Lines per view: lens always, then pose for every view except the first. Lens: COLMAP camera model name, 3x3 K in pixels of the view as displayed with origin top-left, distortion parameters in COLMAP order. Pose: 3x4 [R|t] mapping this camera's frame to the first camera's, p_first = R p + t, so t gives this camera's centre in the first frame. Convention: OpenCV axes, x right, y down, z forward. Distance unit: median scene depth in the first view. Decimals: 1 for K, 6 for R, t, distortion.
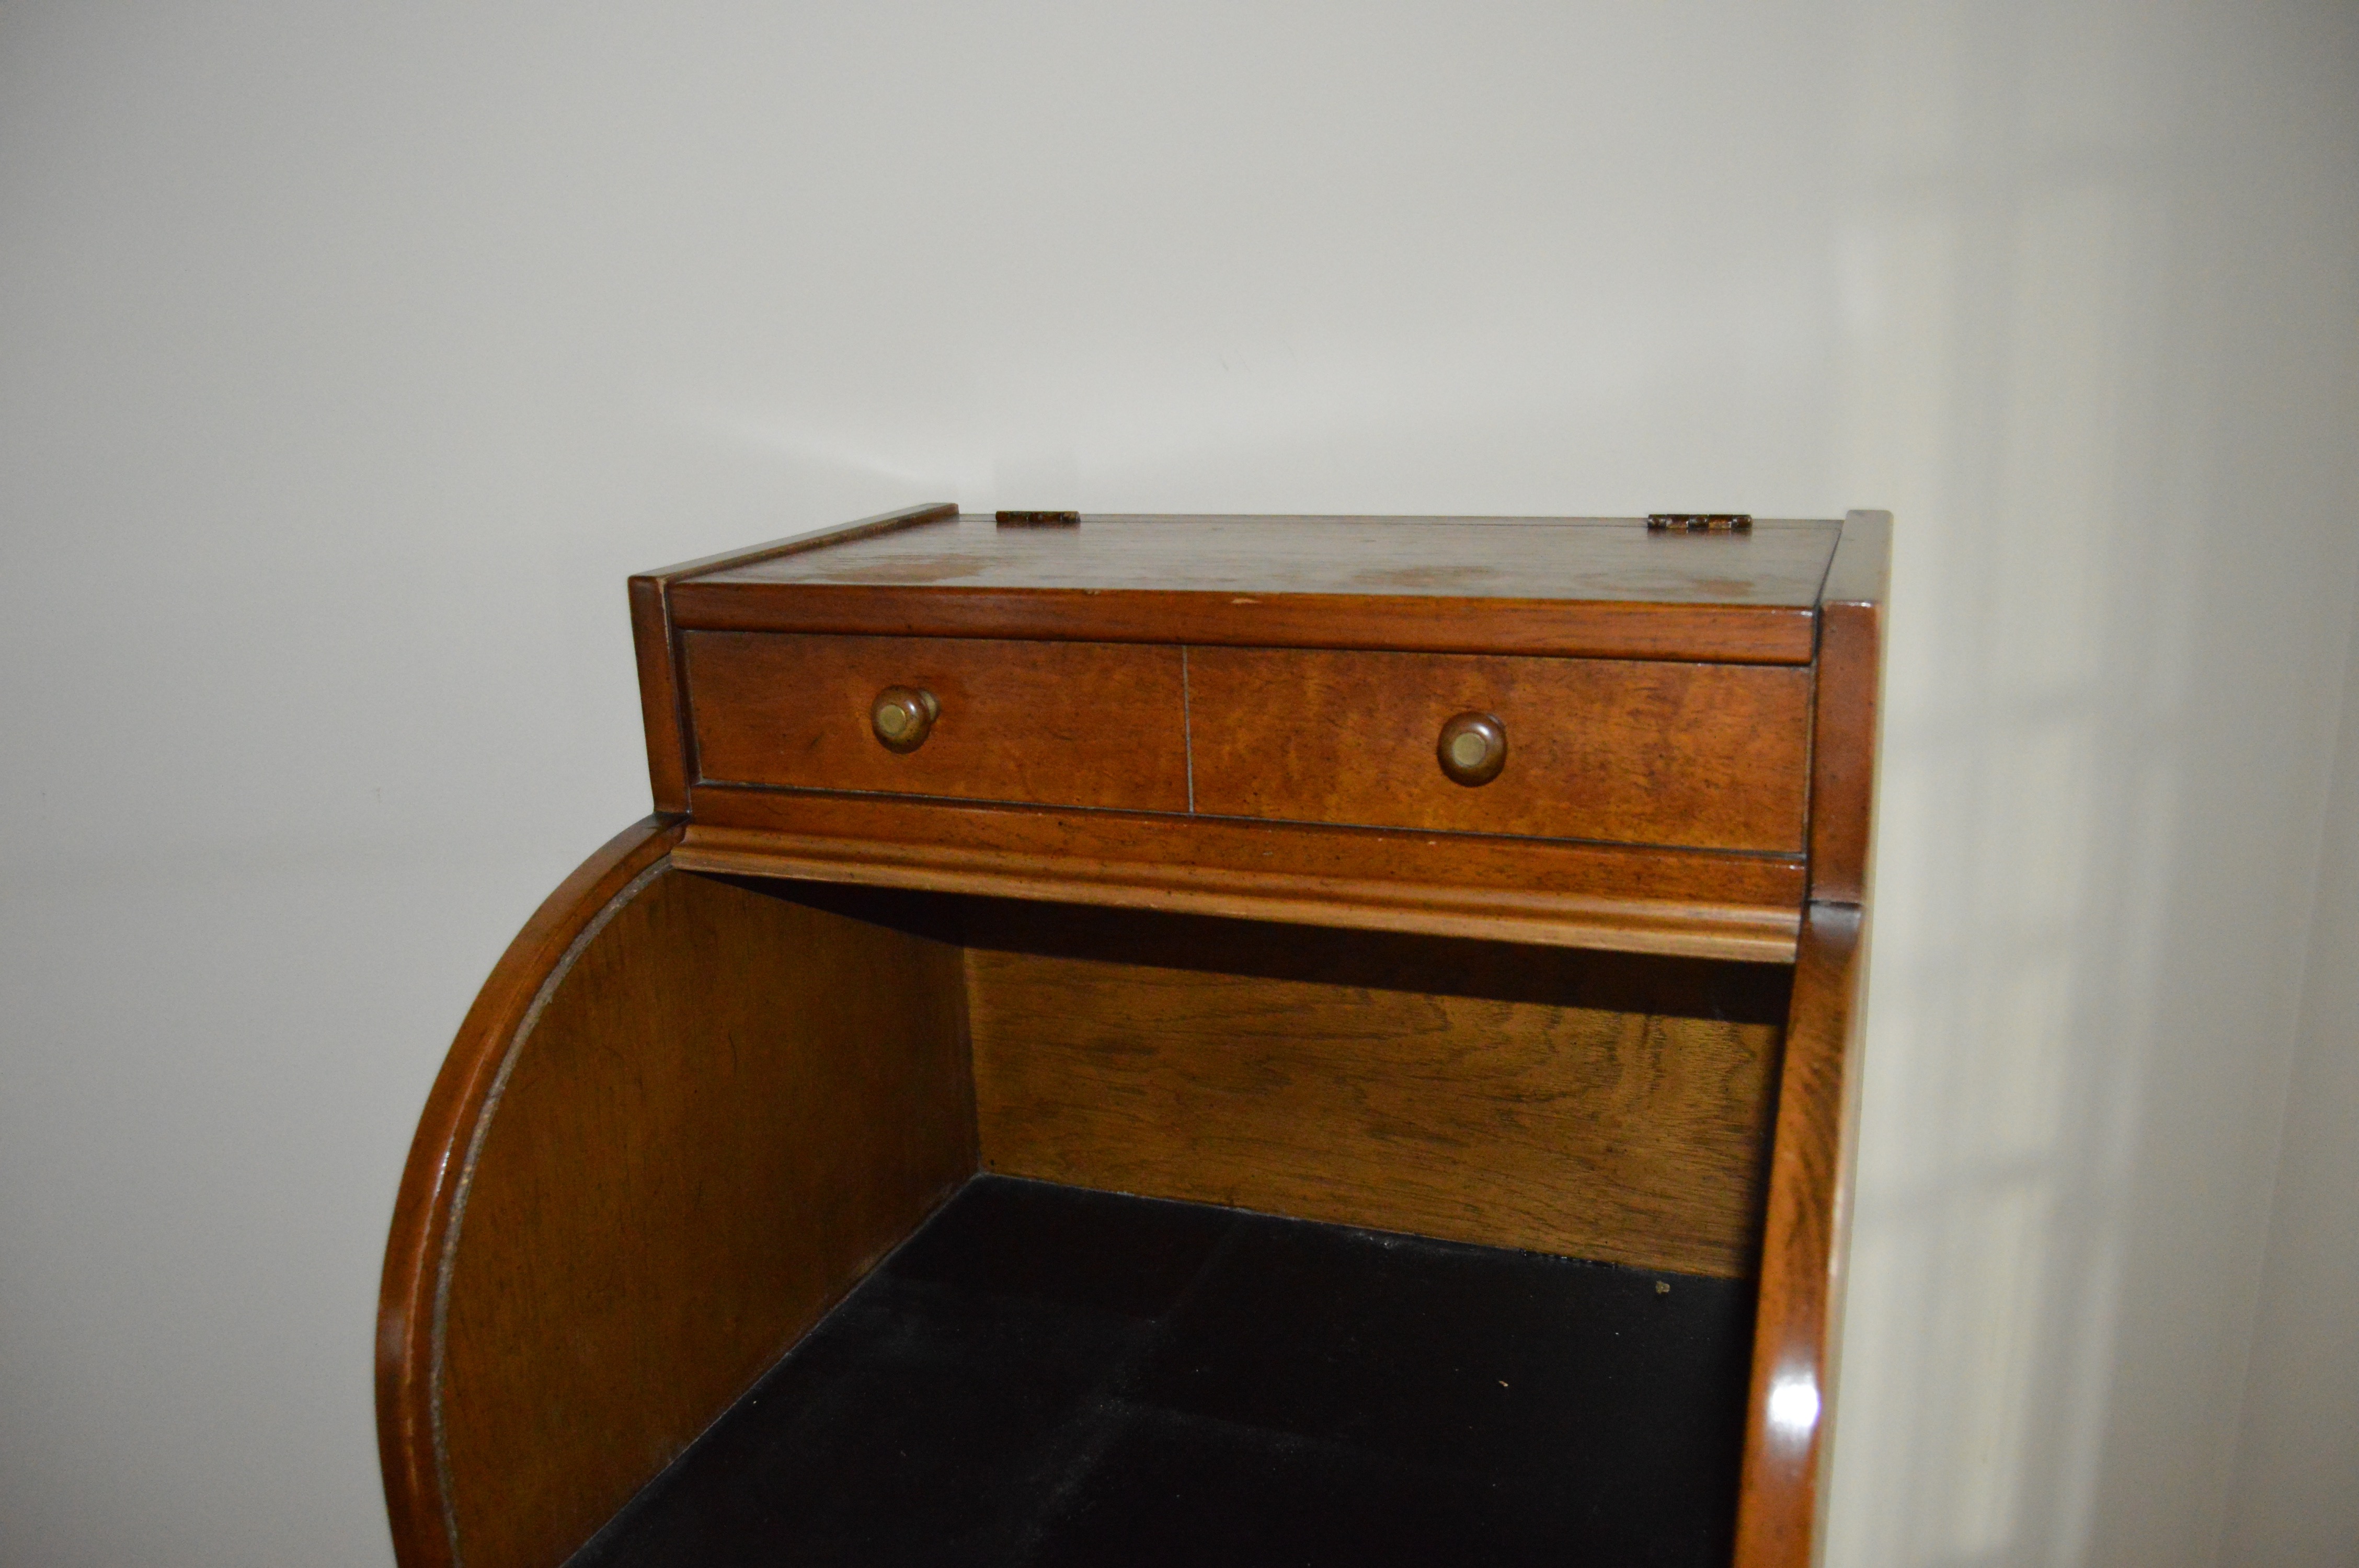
lens RADIAL K [[1846.9, 0, 1186.0], [0, 1846.9, 796.9], [0, 0, 1]] dist [-0.089286, -0.003818]
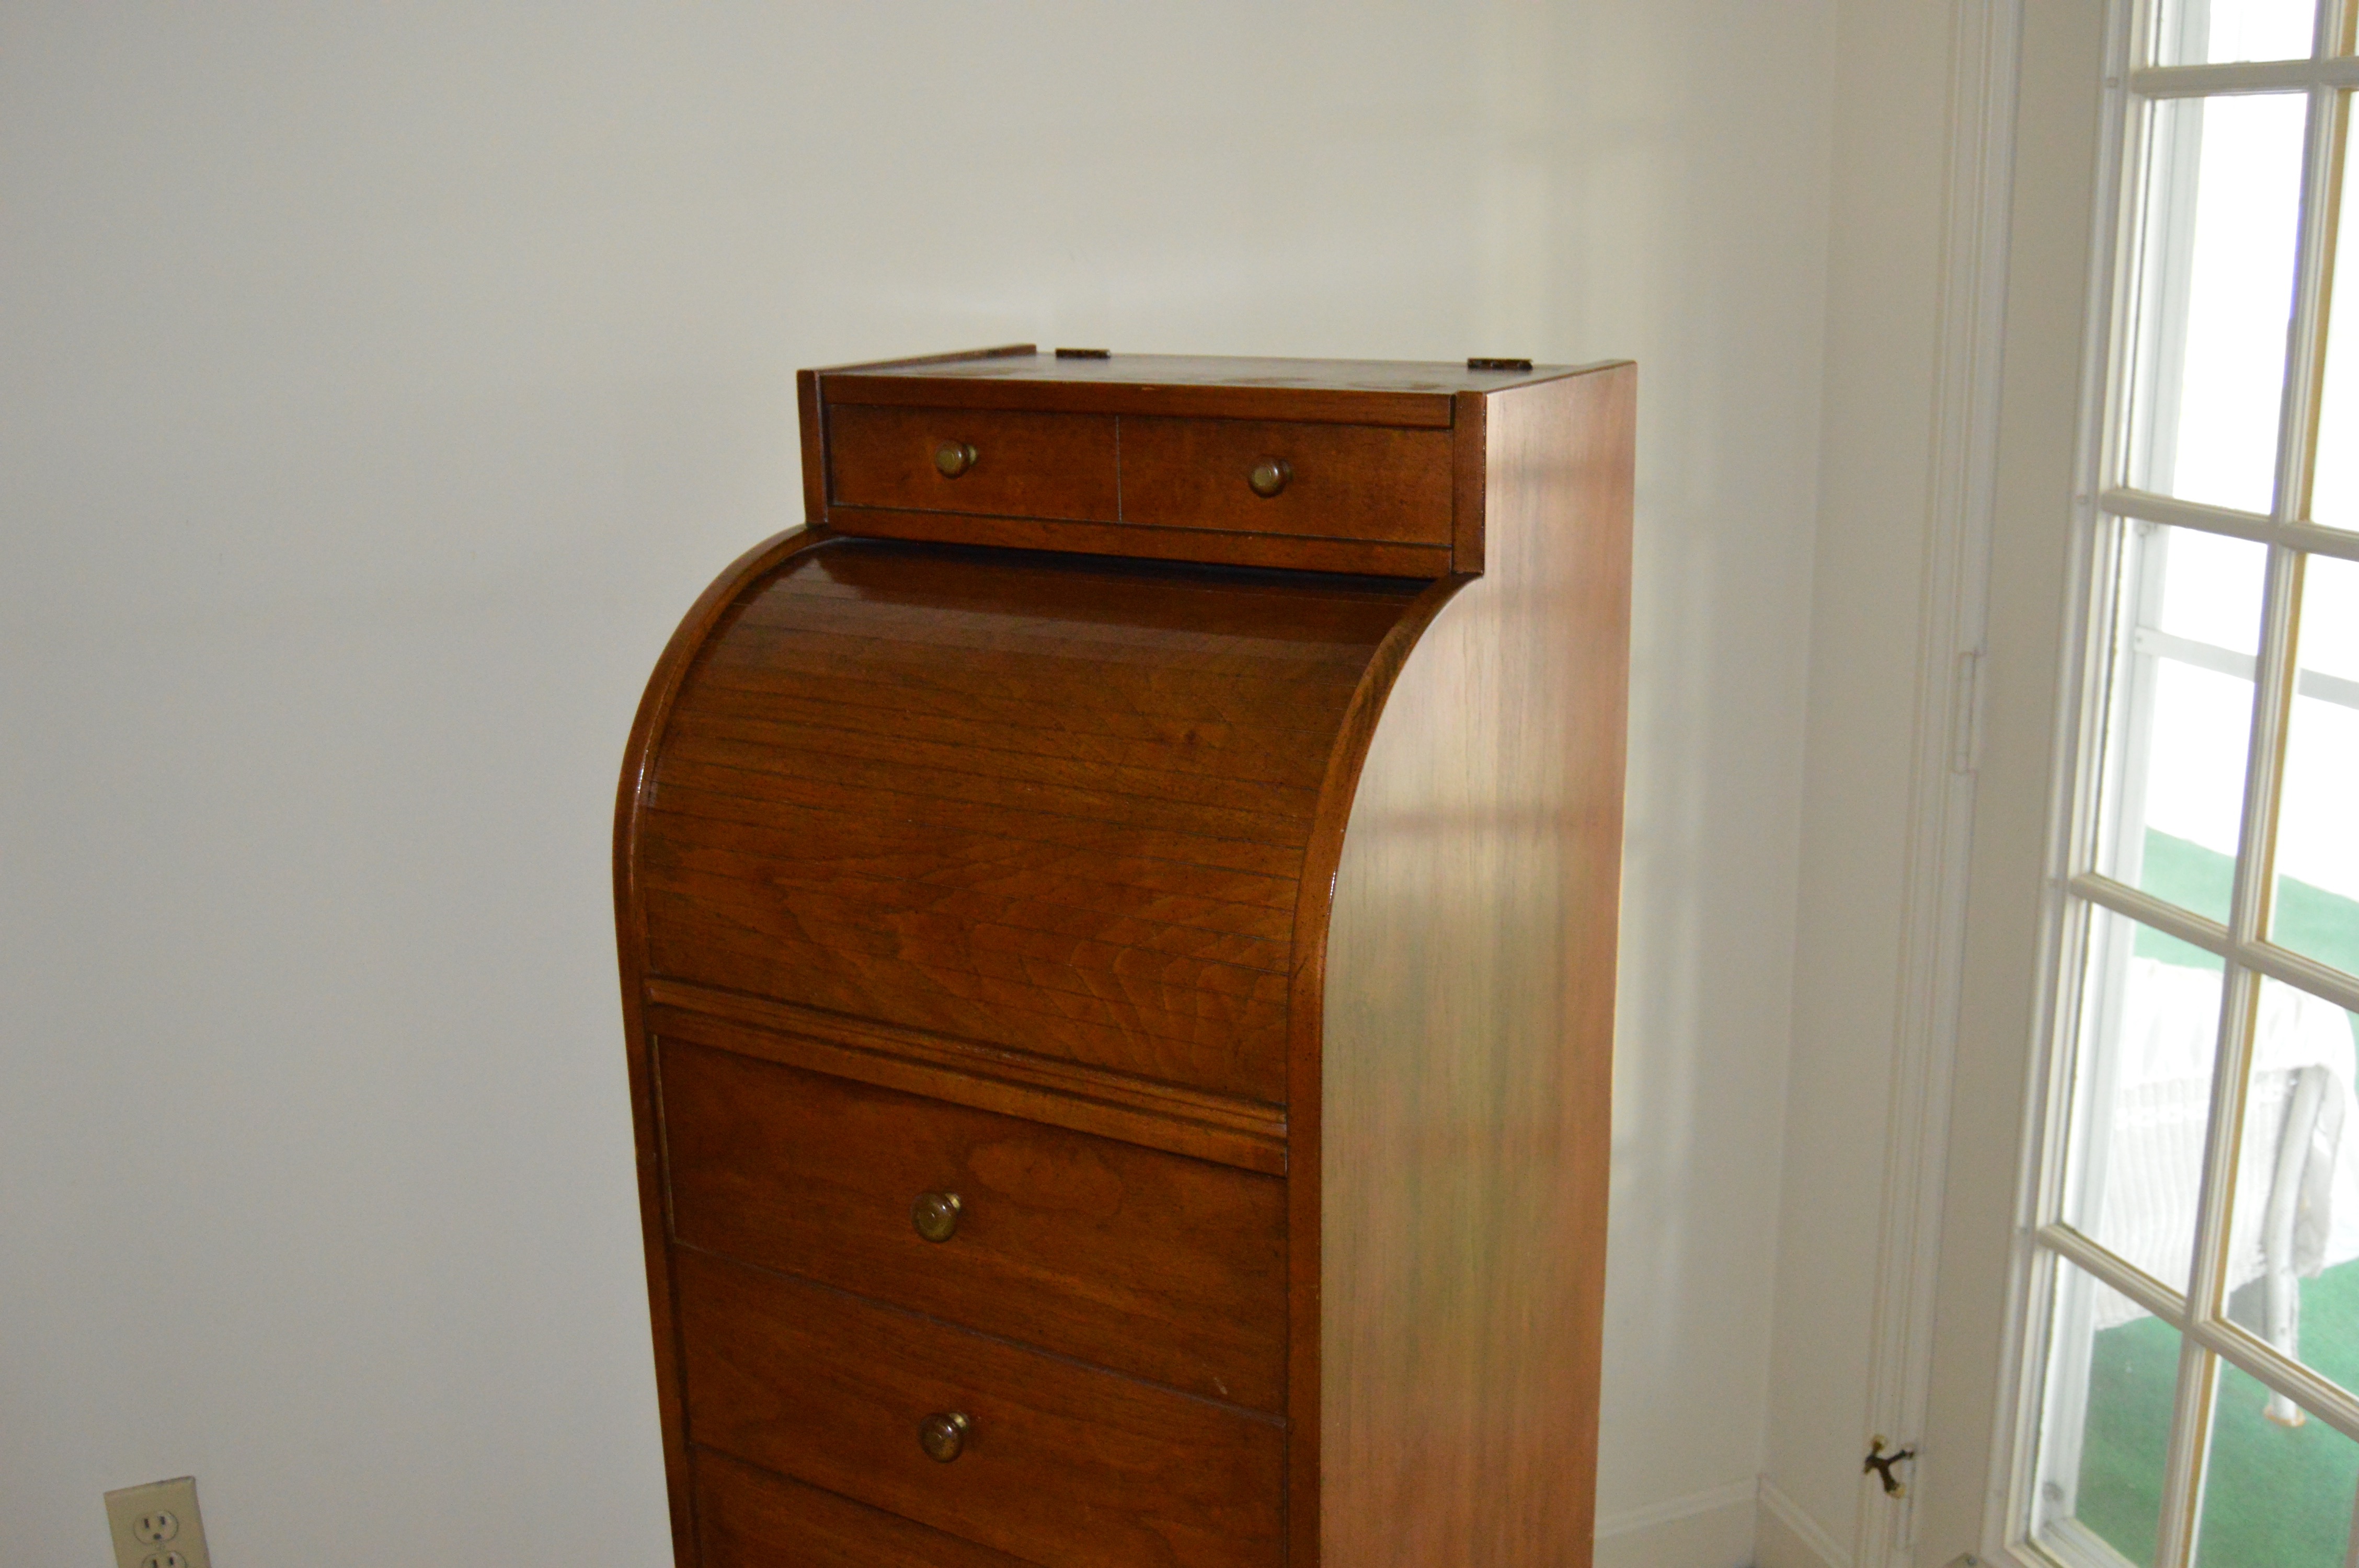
lens RADIAL K [[2168.1, 0, 1213.6], [0, 2168.1, 831.3], [0, 0, 1]] dist [-0.076558, 0.000000]
pose [[0.988978, 0.065491, -0.132791, 0.343876], [-0.062522, 0.997694, 0.026413, 0.217365], [0.134214, -0.017820, 0.990792, -0.854102]]
